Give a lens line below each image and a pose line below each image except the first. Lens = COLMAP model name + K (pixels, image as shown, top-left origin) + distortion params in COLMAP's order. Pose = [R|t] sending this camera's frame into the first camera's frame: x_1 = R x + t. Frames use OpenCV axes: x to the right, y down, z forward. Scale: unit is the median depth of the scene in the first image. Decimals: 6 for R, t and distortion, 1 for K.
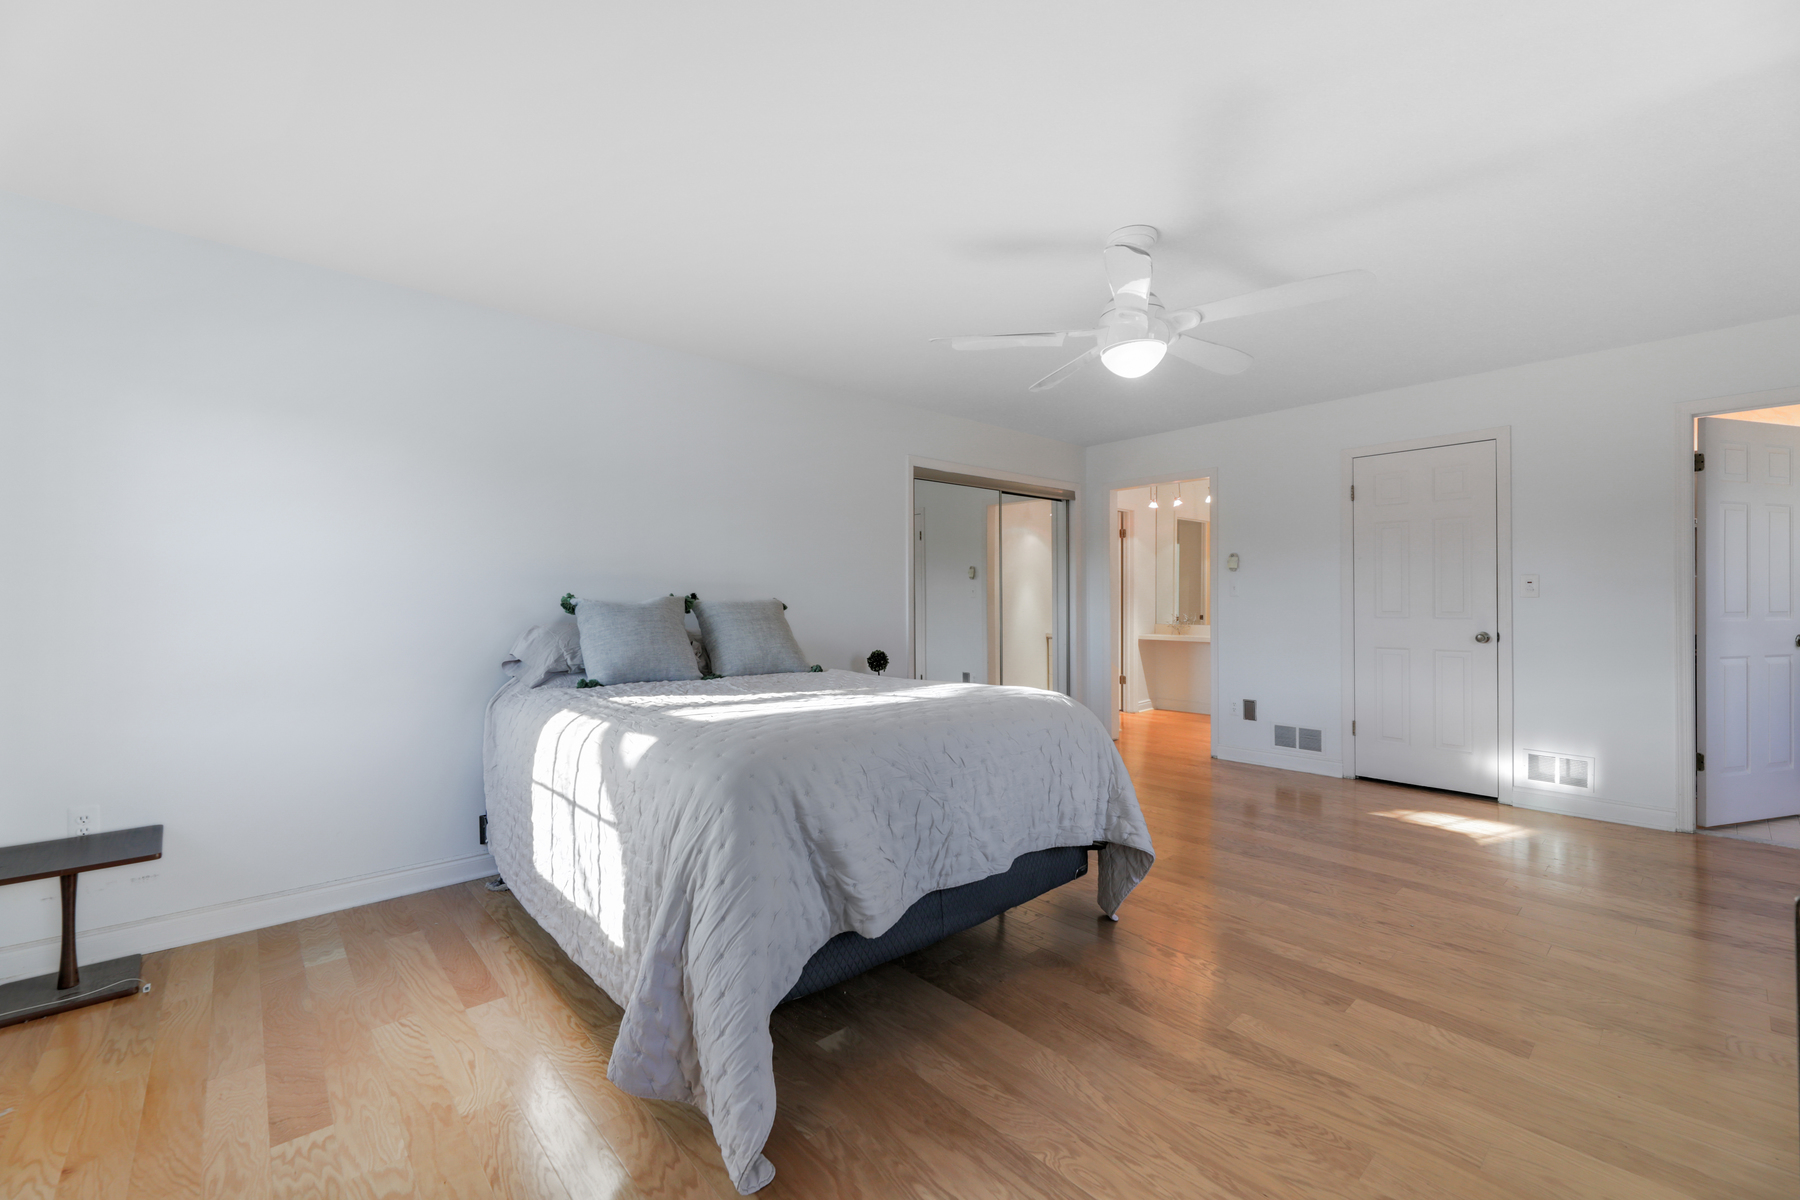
lens RADIAL K [[730.6, 0, 894.0], [0, 730.6, 595.2], [0, 0, 1]] dist [0.001678, -0.000572]
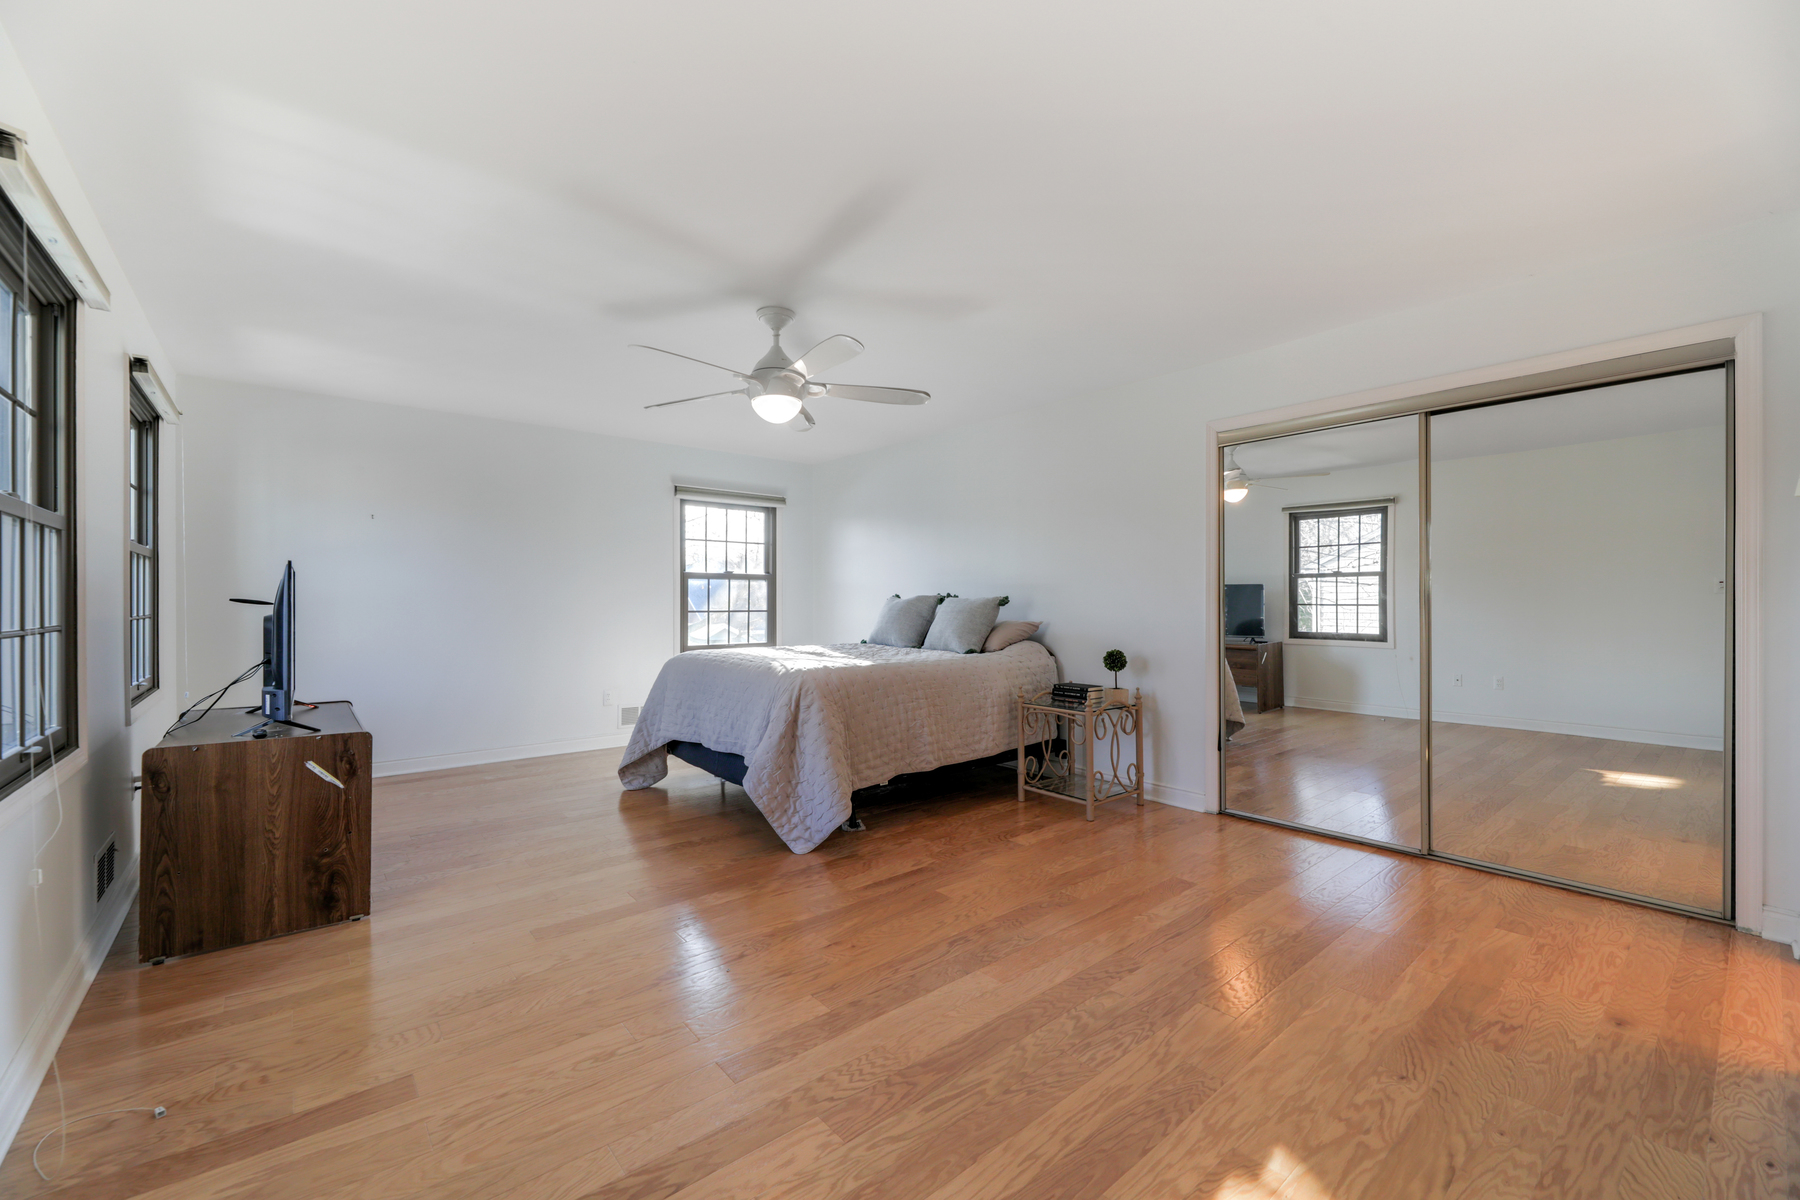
lens RADIAL K [[730.6, 0, 894.0], [0, 730.6, 595.2], [0, 0, 1]] dist [0.001678, -0.000572]
pose [[-0.032358, -0.000929, -0.999476, 1.430942], [0.004345, 0.999990, -0.001070, 0.006287], [0.999467, -0.004378, -0.032353, 1.117527]]
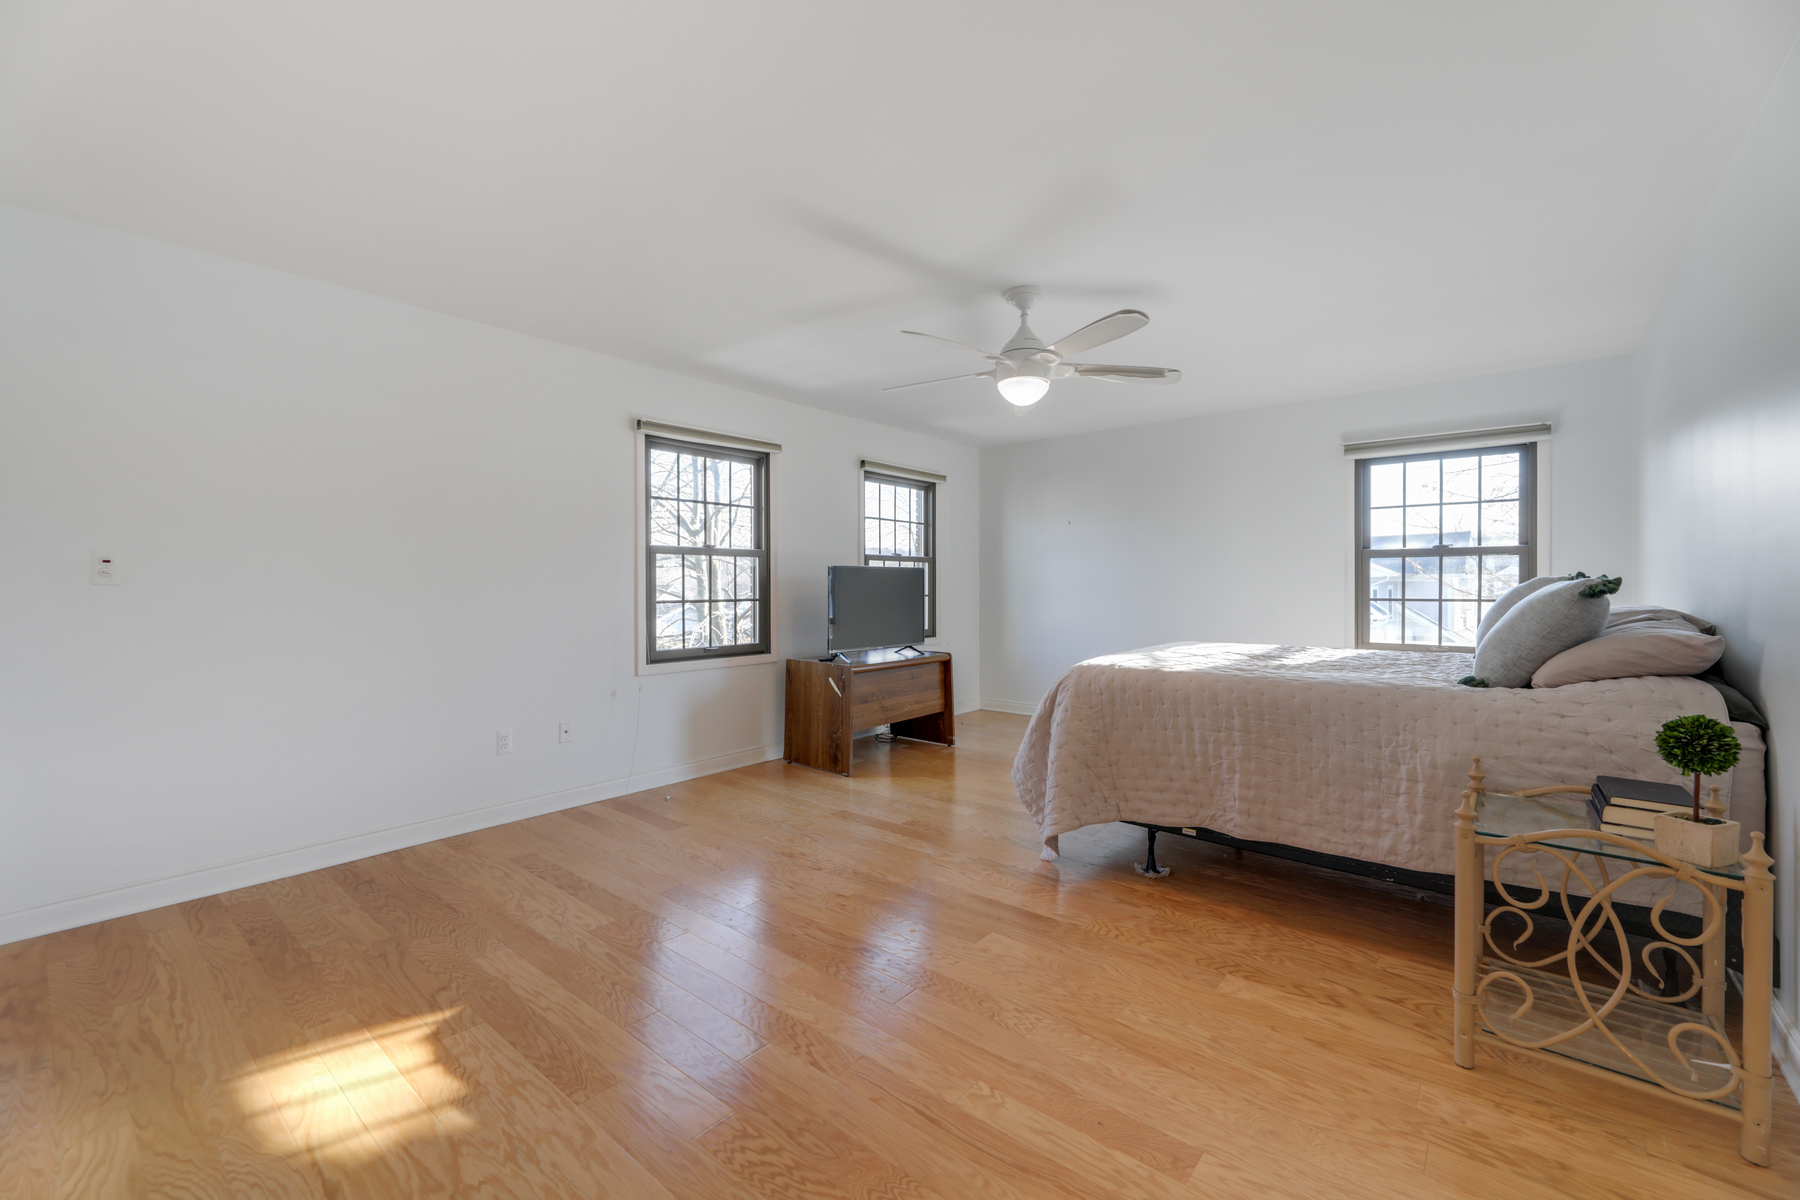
lens RADIAL K [[730.6, 0, 894.0], [0, 730.6, 595.2], [0, 0, 1]] dist [0.001678, -0.000572]
pose [[-0.989696, 0.011361, -0.142736, 0.651513], [0.010141, 0.999906, 0.009267, 0.011120], [0.142828, 0.007724, -0.989717, 1.962879]]
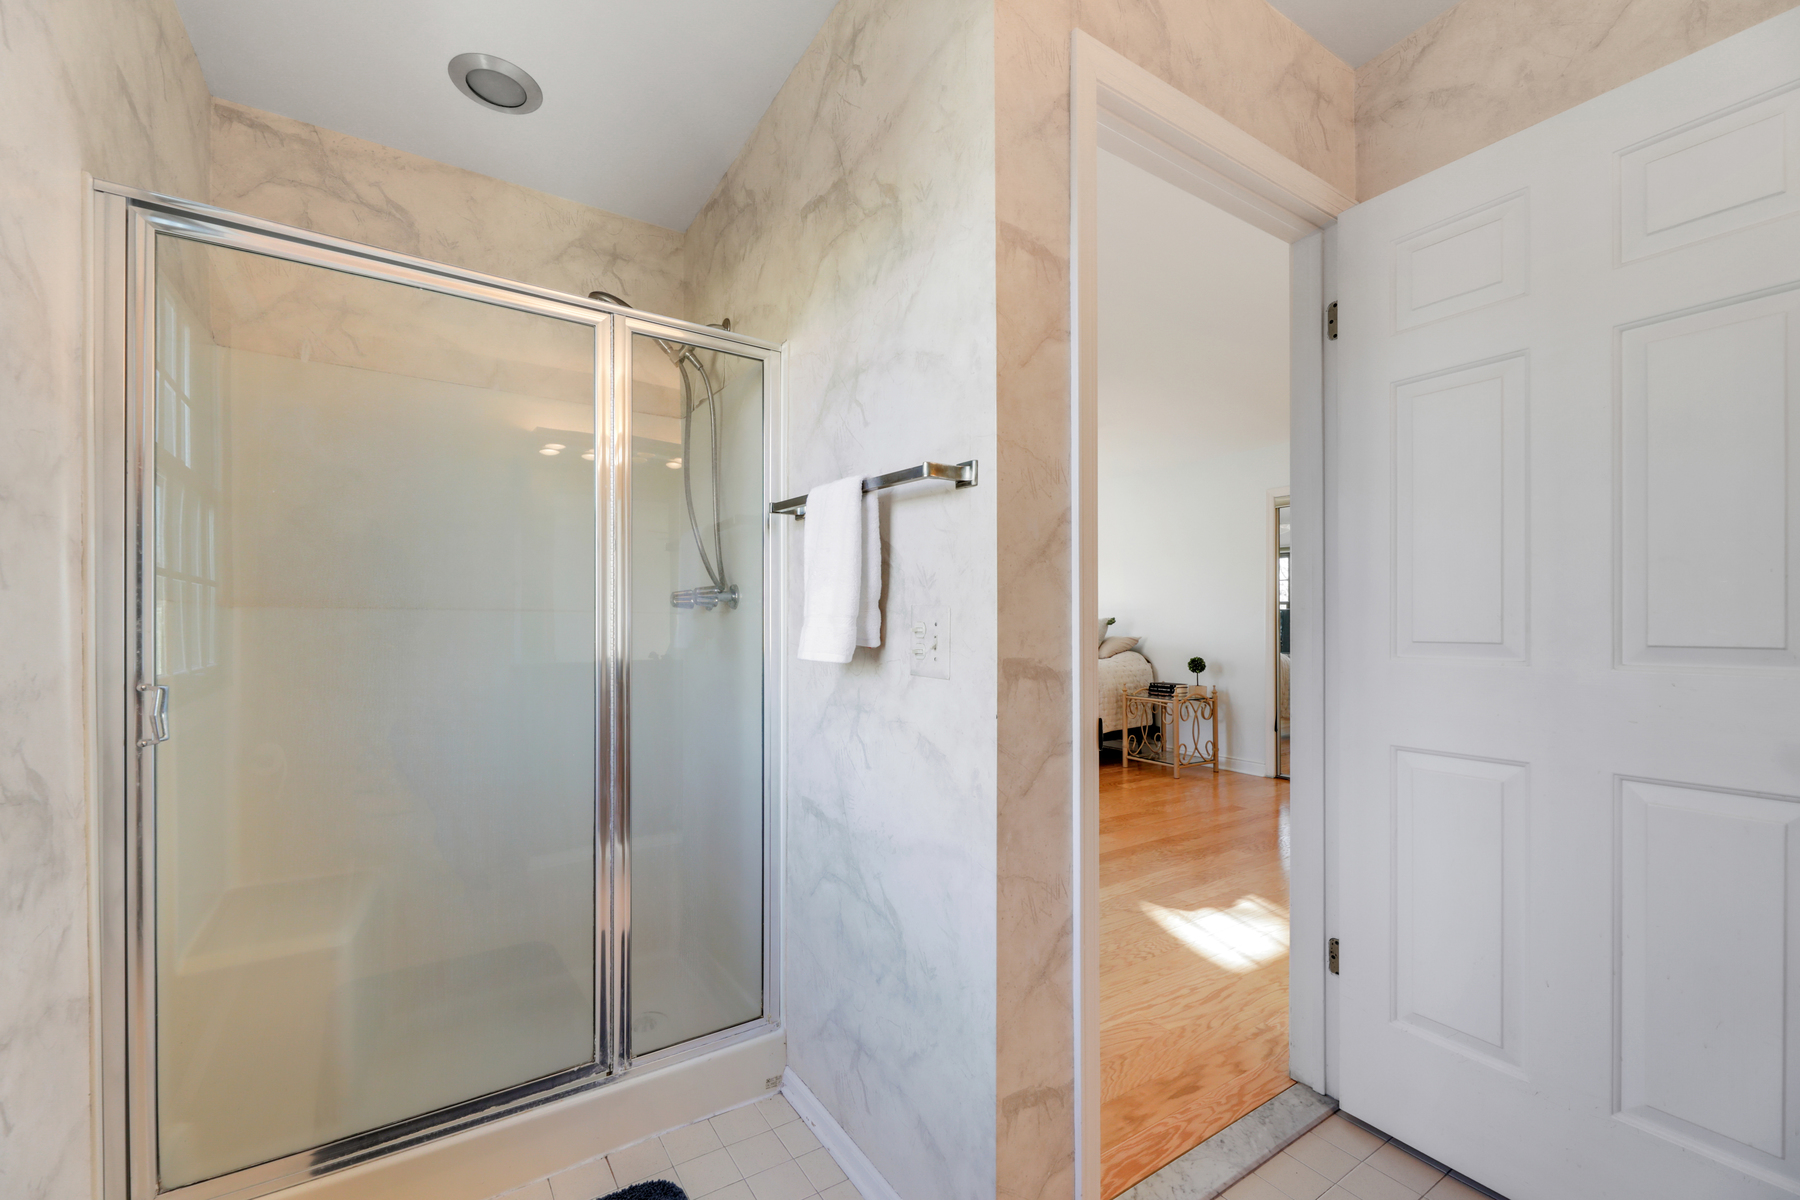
lens RADIAL K [[730.3, 0, 907.5], [0, 730.3, 628.5], [0, 0, 1]] dist [0.000006, -0.000108]
pose [[-0.142547, 0.003358, -0.989782, 2.000200], [0.006203, 0.999978, 0.002499, 0.028835], [0.989769, -0.005784, -0.142565, 1.023987]]
